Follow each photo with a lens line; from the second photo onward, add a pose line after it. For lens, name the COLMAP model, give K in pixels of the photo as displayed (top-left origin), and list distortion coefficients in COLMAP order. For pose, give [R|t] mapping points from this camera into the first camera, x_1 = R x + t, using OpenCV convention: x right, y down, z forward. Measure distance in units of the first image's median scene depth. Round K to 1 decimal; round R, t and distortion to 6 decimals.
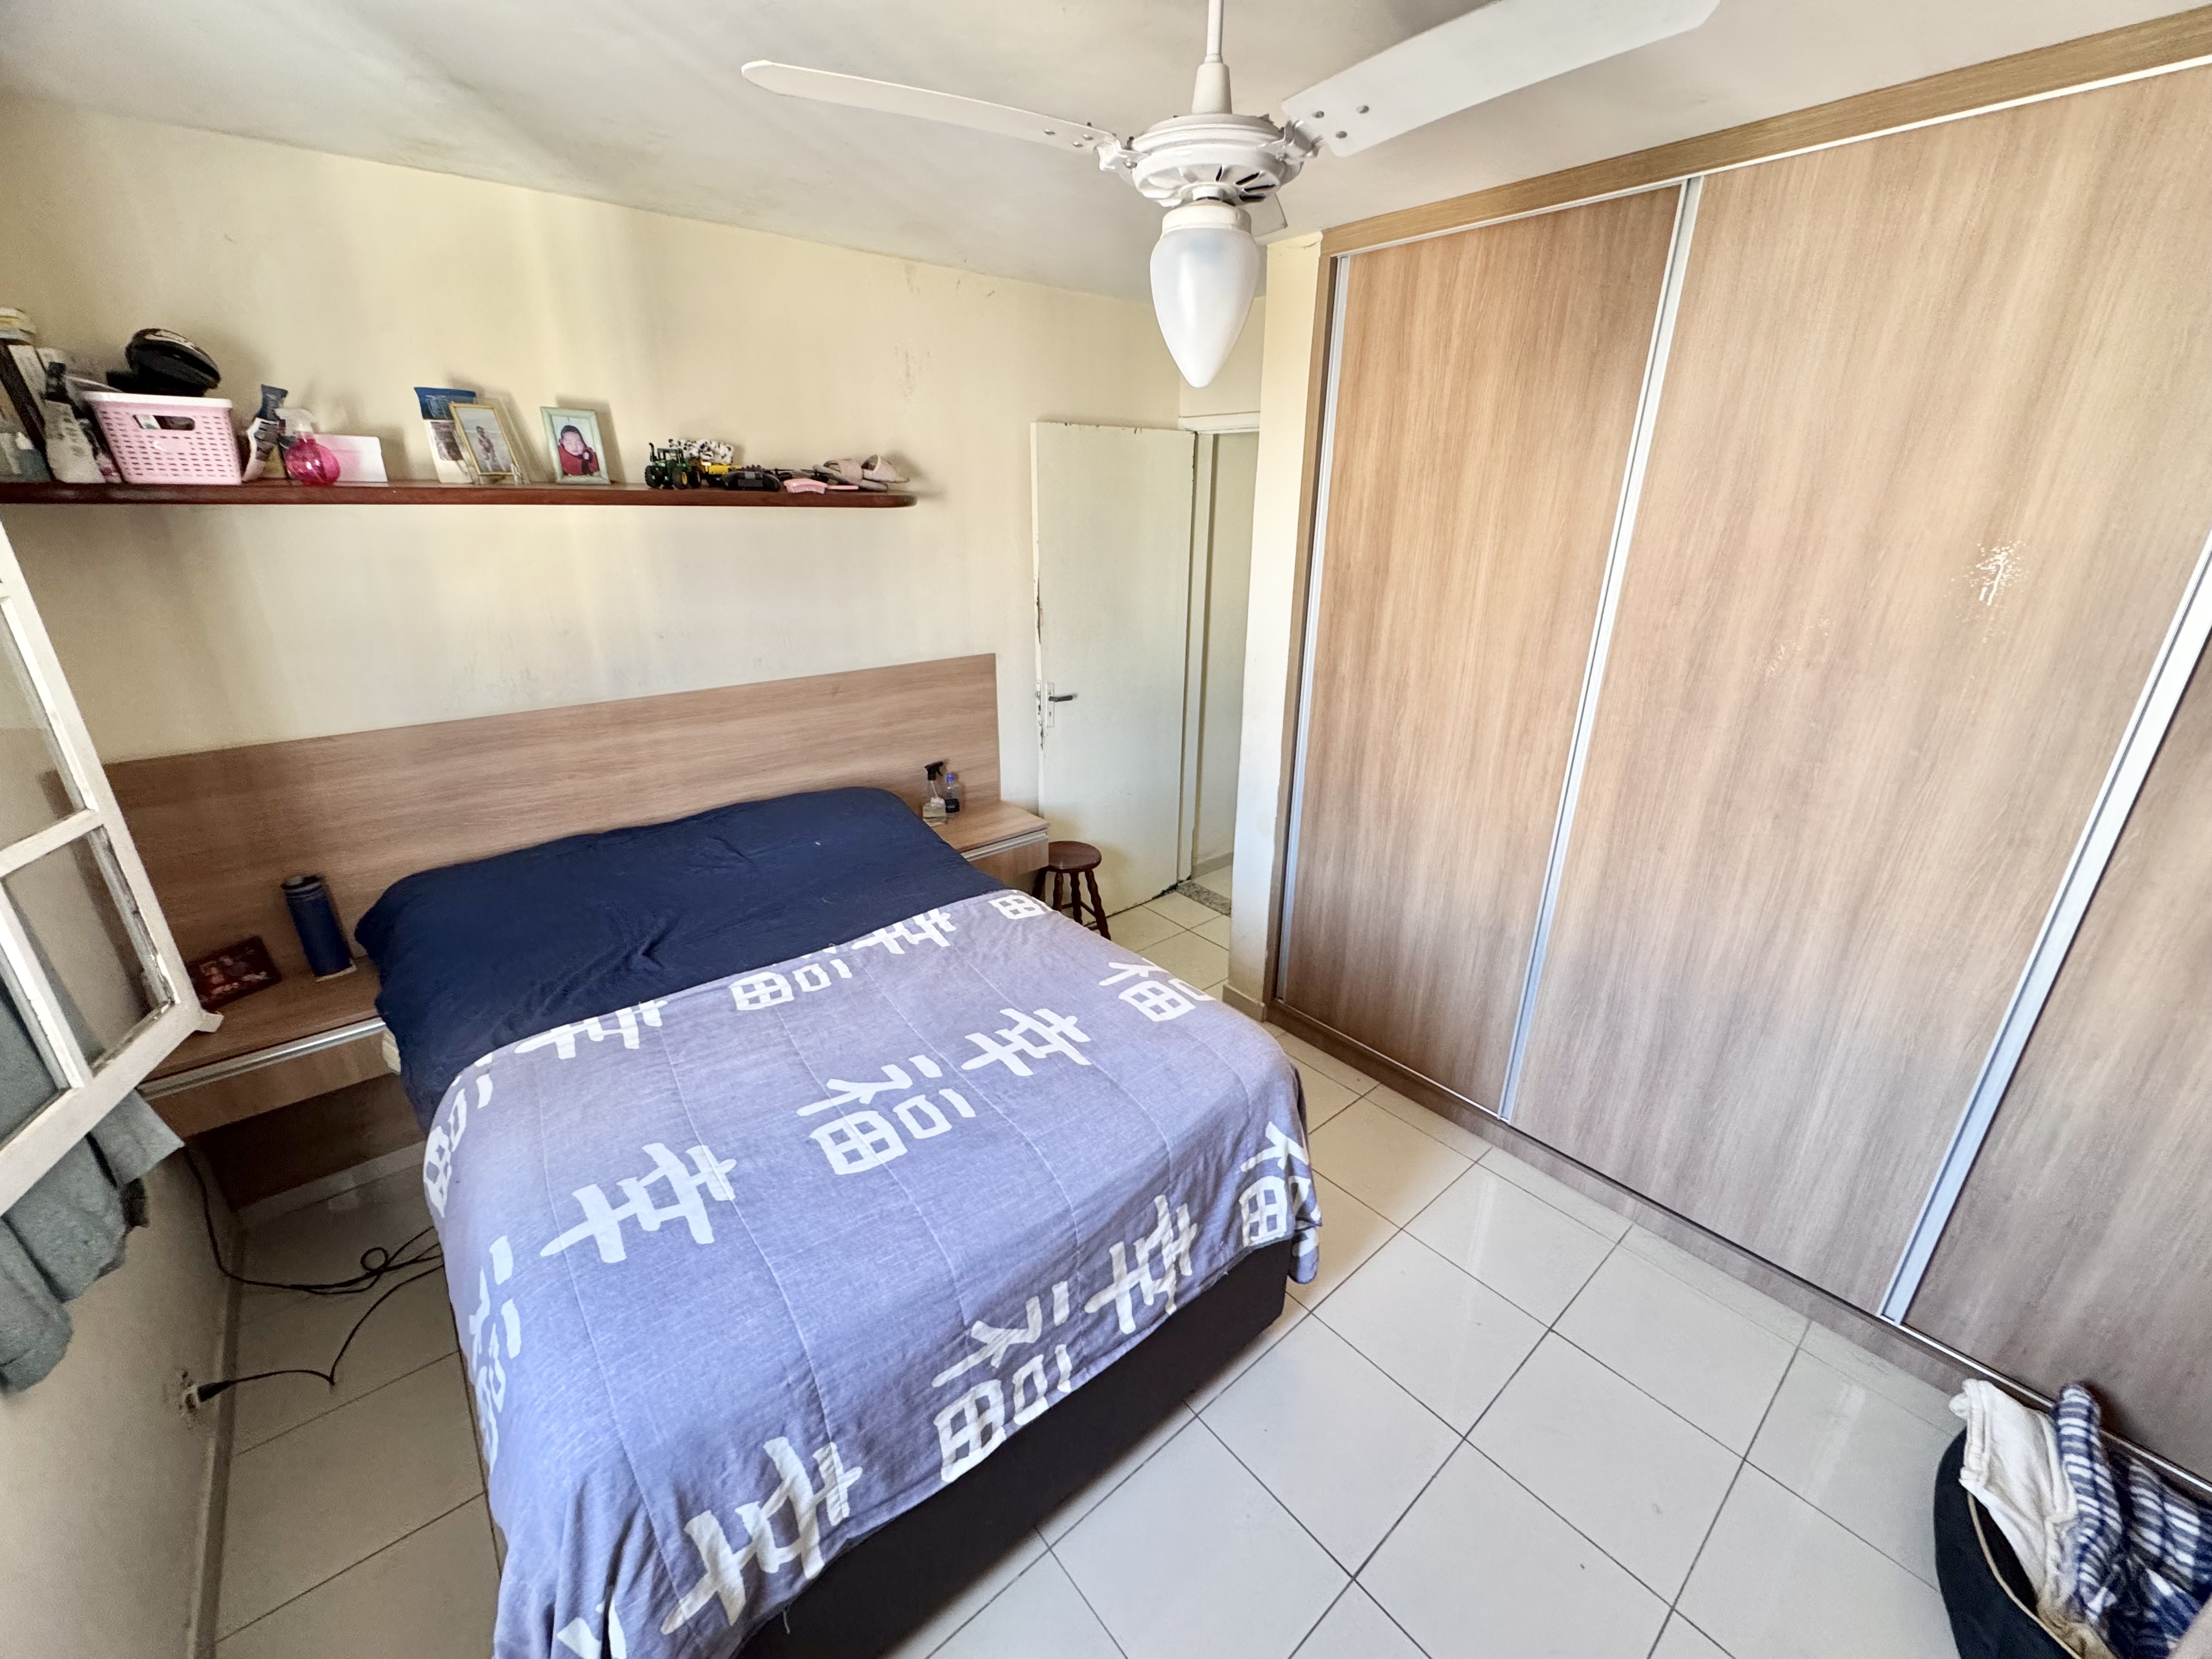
lens RADIAL K [[880.6, 0, 1102.5], [0, 880.6, 829.1], [0, 0, 1]] dist [-0.004301, 0.000280]
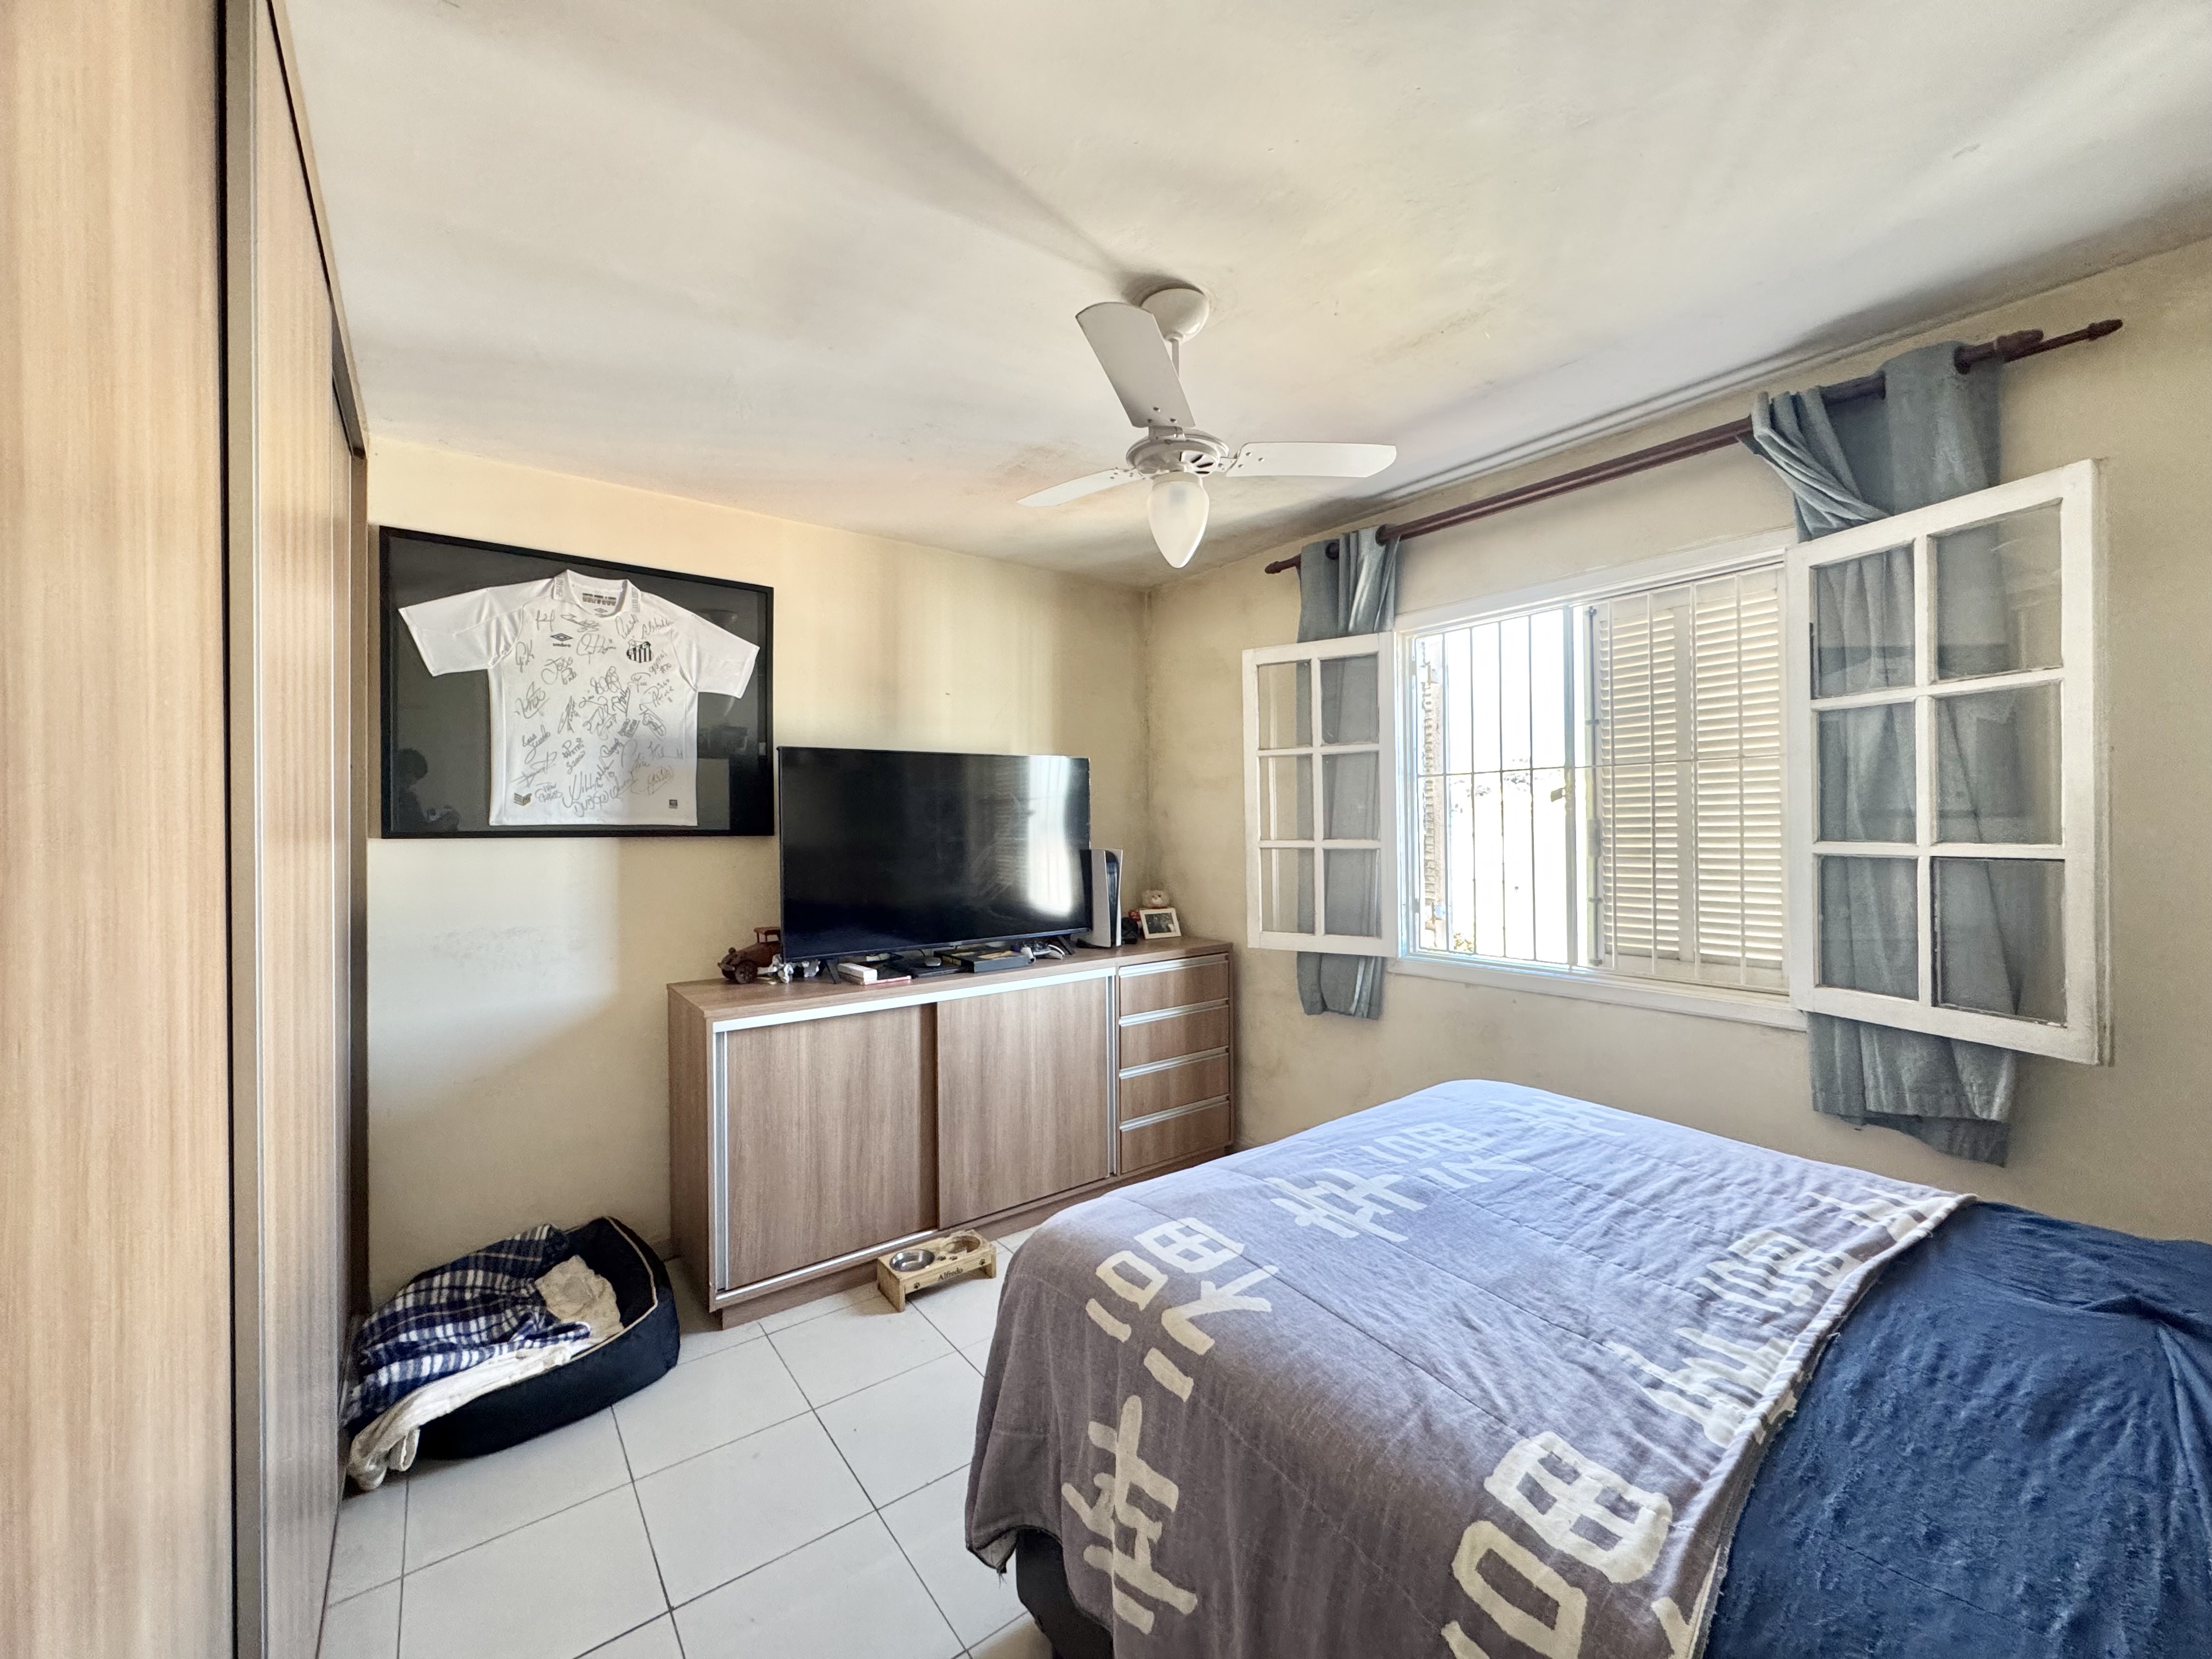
lens RADIAL K [[880.6, 0, 1102.5], [0, 880.6, 829.1], [0, 0, 1]] dist [-0.004301, 0.000280]
pose [[-0.998374, 0.004212, 0.056850, 0.092773], [0.024030, 0.935431, 0.352691, -0.372172], [-0.051693, 0.353483, -0.934011, 1.606198]]
